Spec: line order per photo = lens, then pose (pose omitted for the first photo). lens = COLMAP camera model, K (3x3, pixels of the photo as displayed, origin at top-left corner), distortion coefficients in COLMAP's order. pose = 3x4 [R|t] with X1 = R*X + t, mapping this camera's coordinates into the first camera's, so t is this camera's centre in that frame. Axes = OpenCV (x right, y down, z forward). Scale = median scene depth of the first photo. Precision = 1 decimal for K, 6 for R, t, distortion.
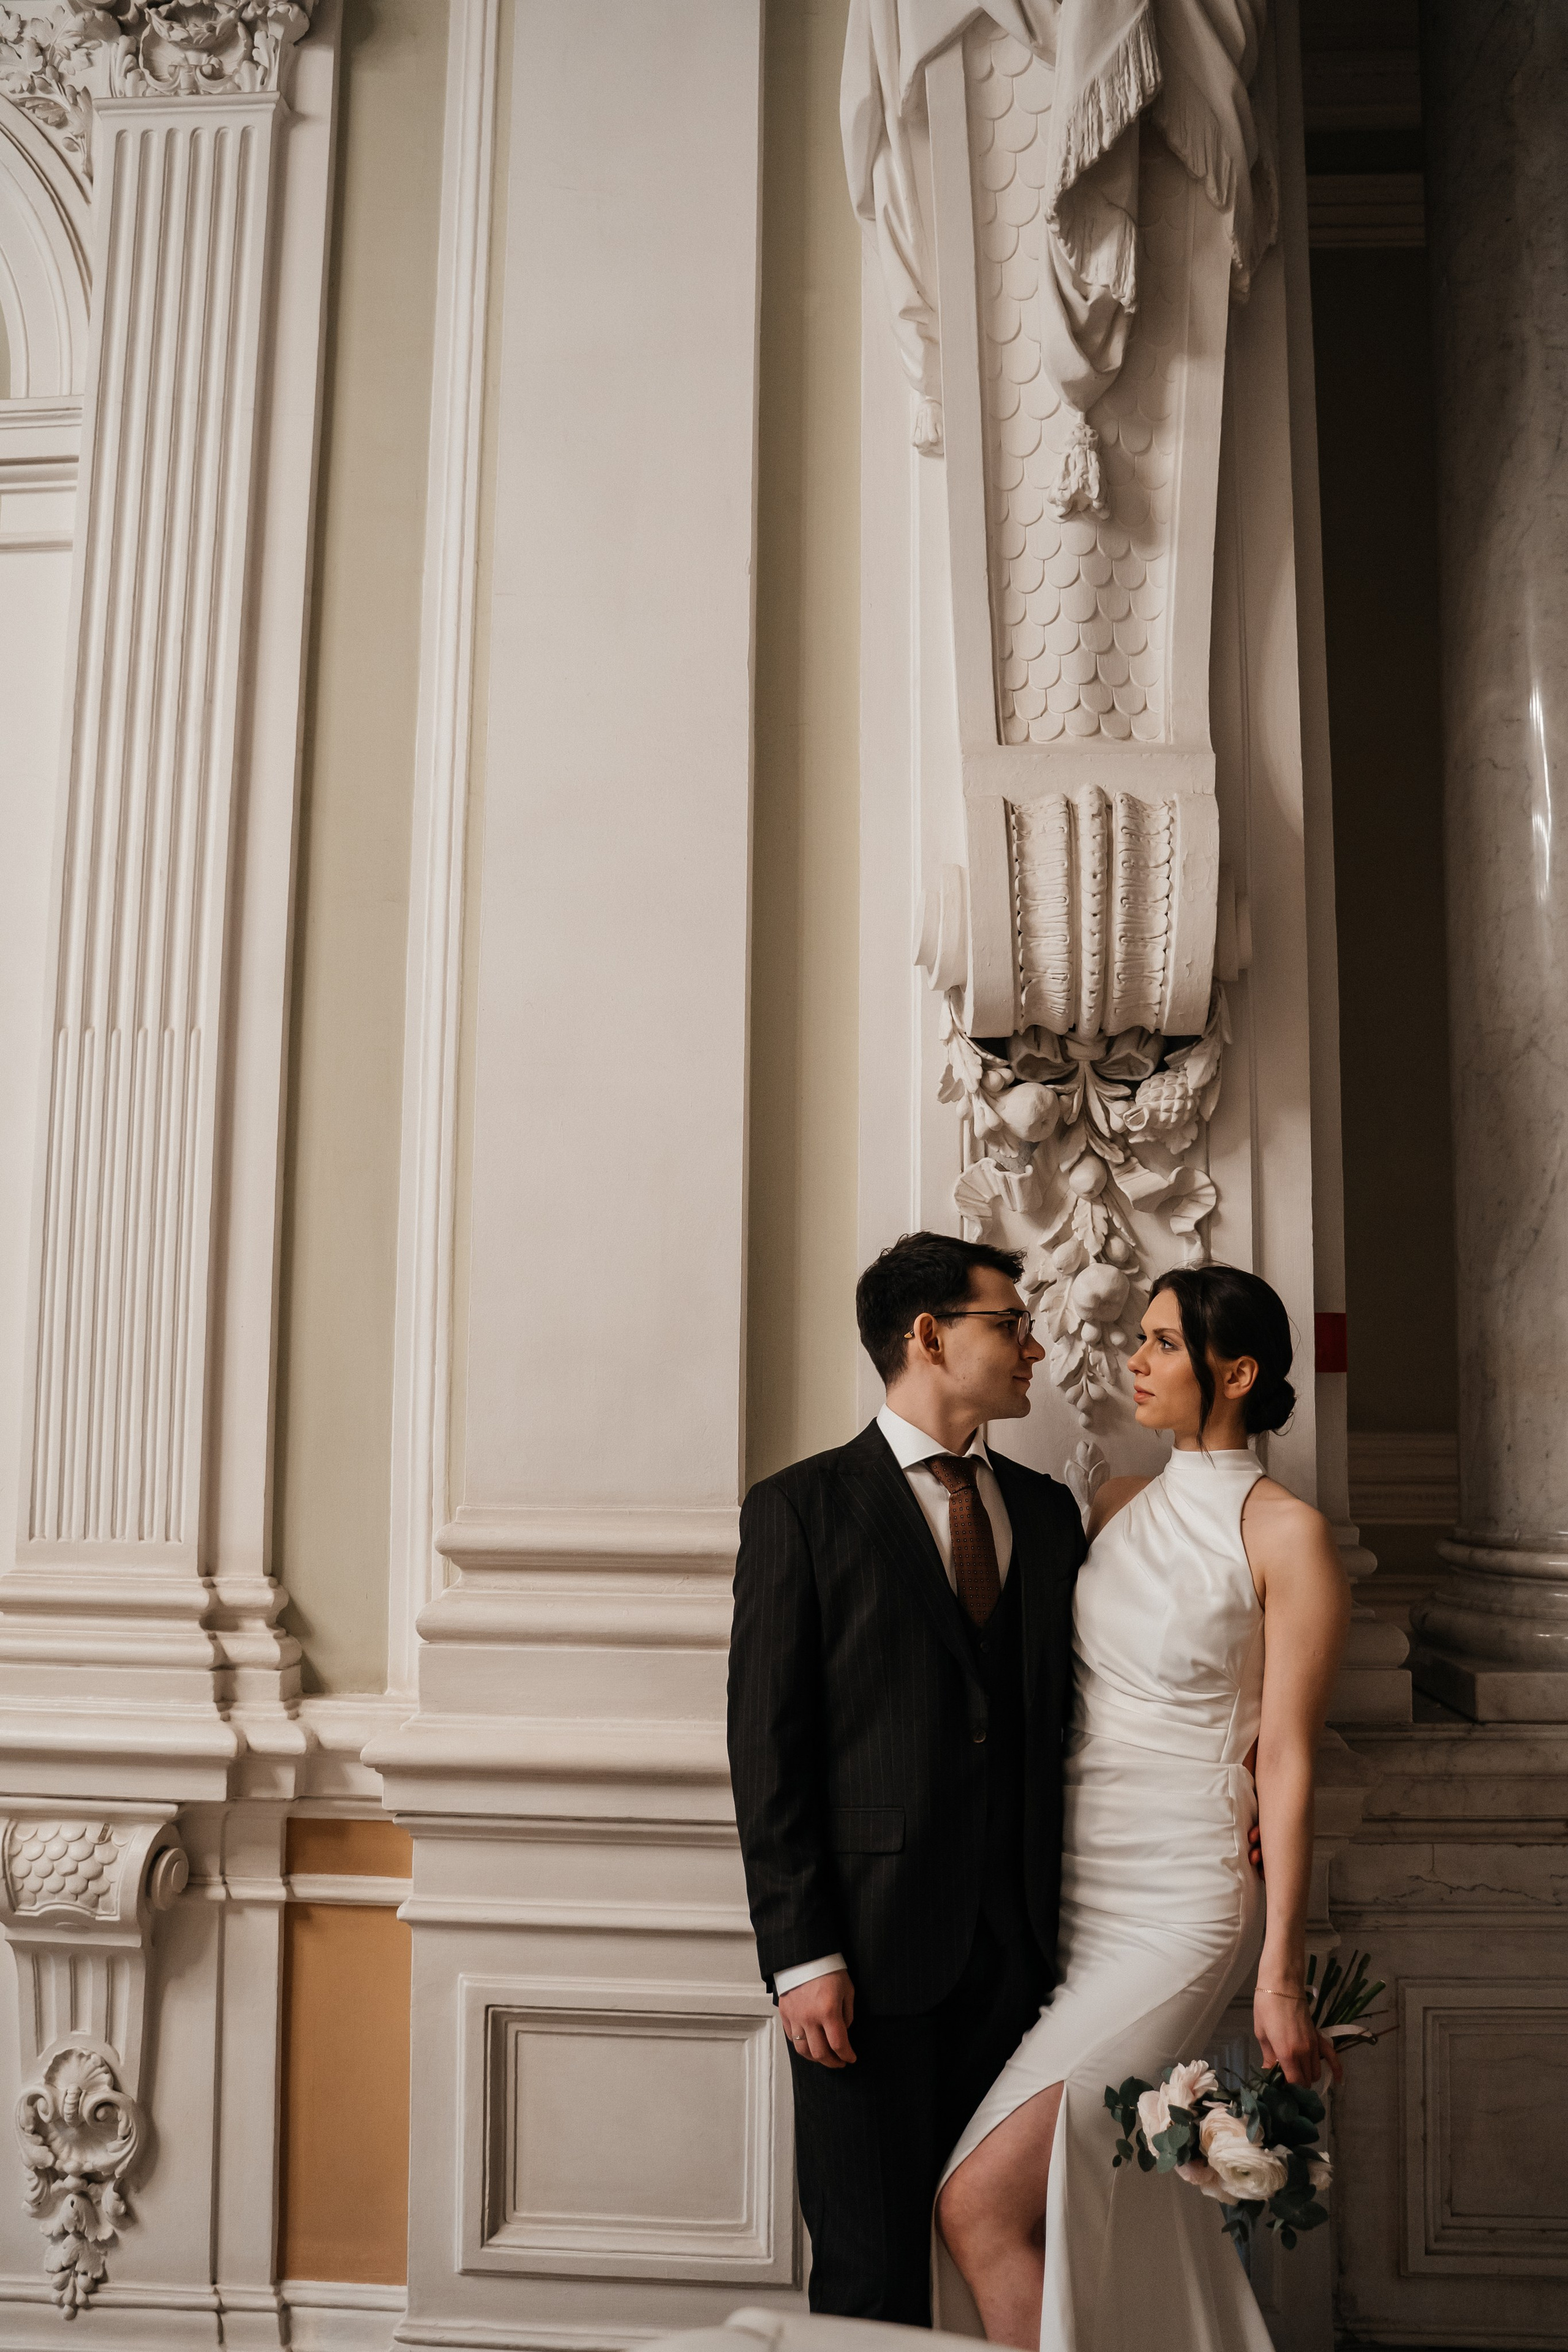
lens RADIAL K [[1963.0, 0, 784.0], [0, 1963.0, 1176.0], [0, 0, 1]] dist [-0.109432, 0.085213]
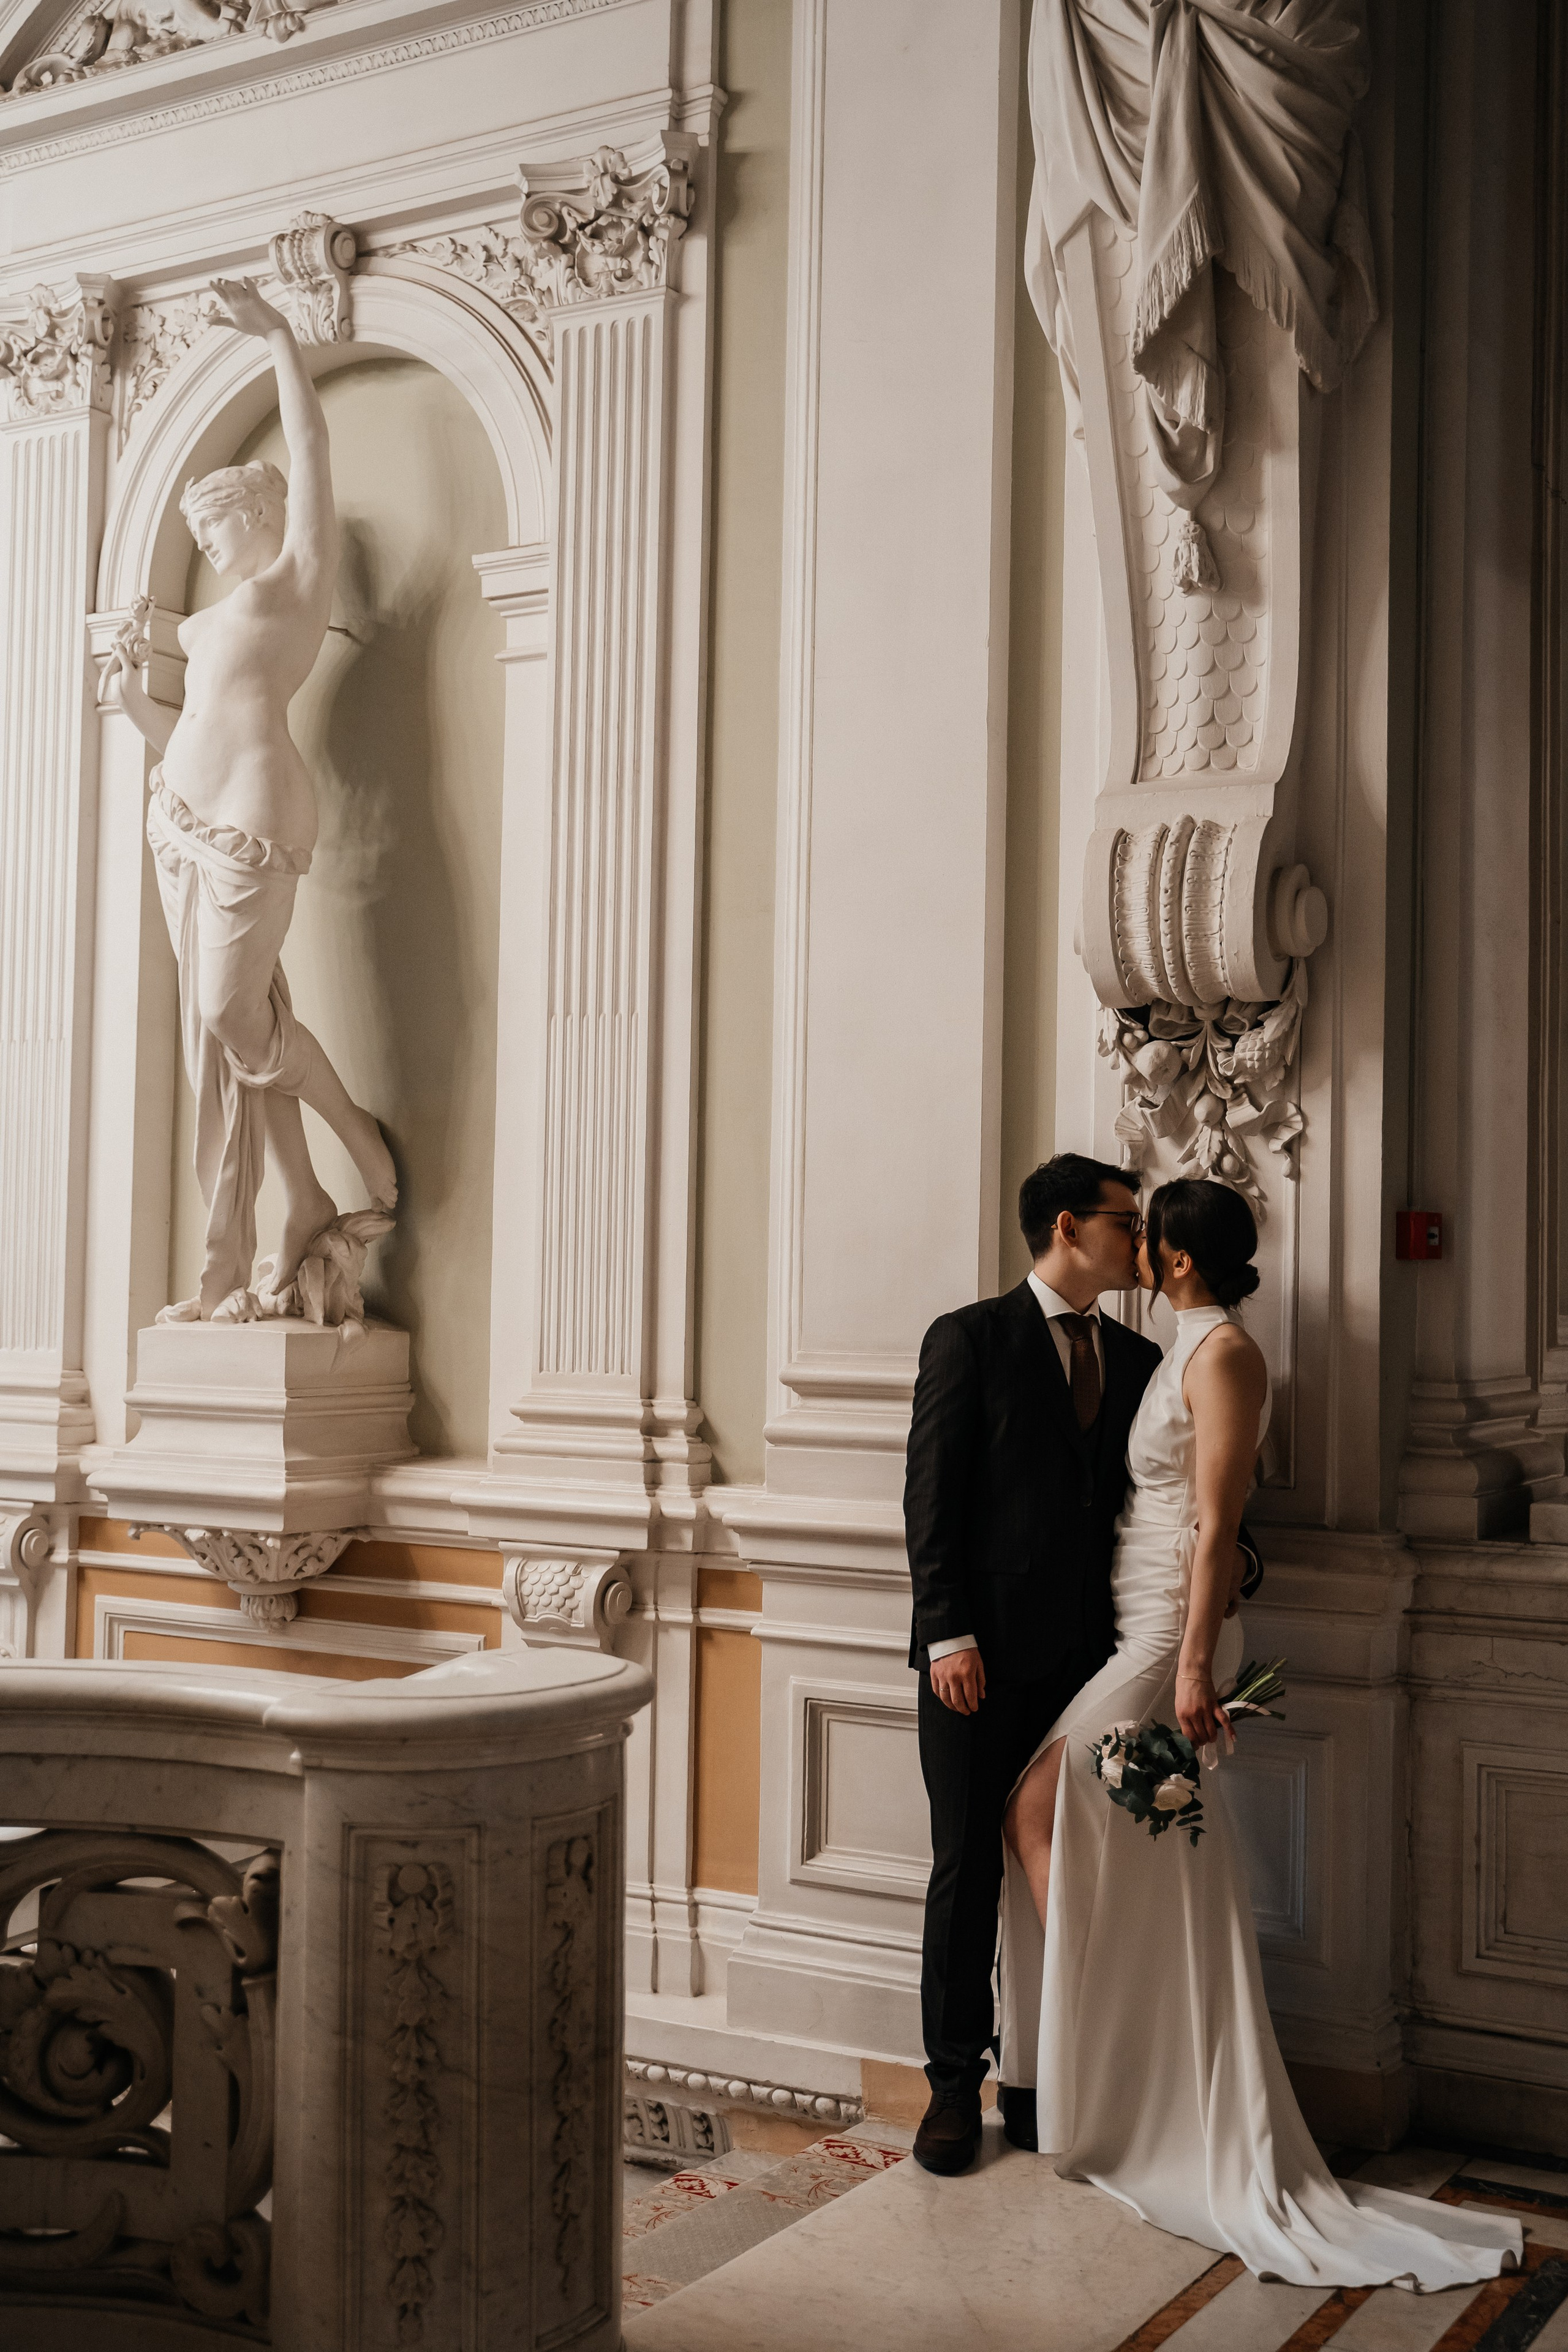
lens RADIAL K [[2661.3, 0, 784.0], [0, 2661.3, 1176.0], [0, 0, 1]] dist [0.009073, 0.044024]
pose [[0.893758, -0.010936, -0.448417, 0.703580], [0.042380, 0.997289, 0.060147, -0.074854], [0.446544, -0.072761, 0.891799, -0.725942]]
